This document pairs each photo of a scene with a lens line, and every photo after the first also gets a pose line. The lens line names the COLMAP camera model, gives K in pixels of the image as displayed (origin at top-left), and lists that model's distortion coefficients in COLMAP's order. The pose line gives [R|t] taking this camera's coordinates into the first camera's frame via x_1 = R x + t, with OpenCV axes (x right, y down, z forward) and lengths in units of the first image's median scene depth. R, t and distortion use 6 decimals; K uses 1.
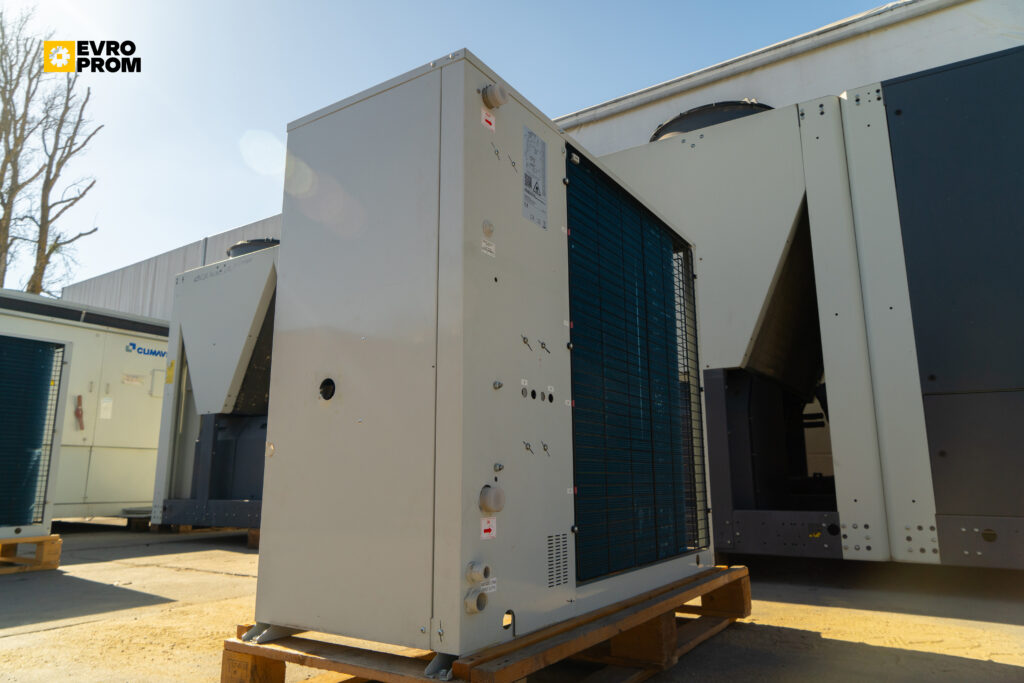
lens RADIAL K [[683.1, 0, 513.2], [0, 683.1, 342.3], [0, 0, 1]] dist [-0.007898, -0.000767]
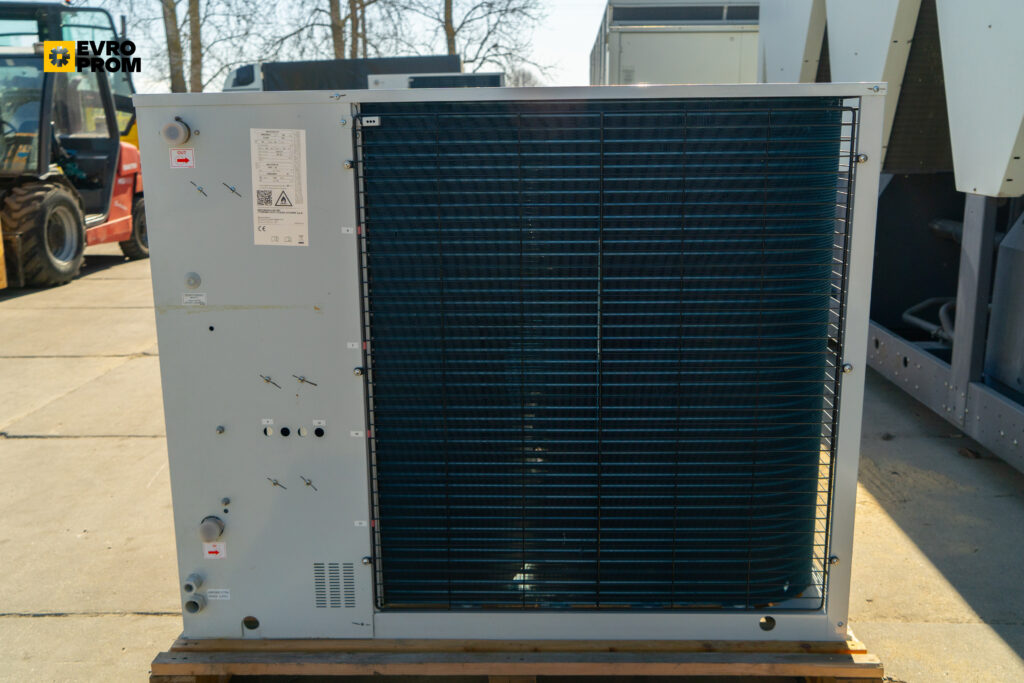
lens RADIAL K [[939.2, 0, 511.7], [0, 939.2, 339.4], [0, 0, 1]] dist [0.013811, 0.000000]
pose [[0.520347, 0.192123, -0.832063, 1.304245], [0.176616, 0.929084, 0.324975, -0.430824], [0.835491, -0.316056, 0.449514, 0.715626]]
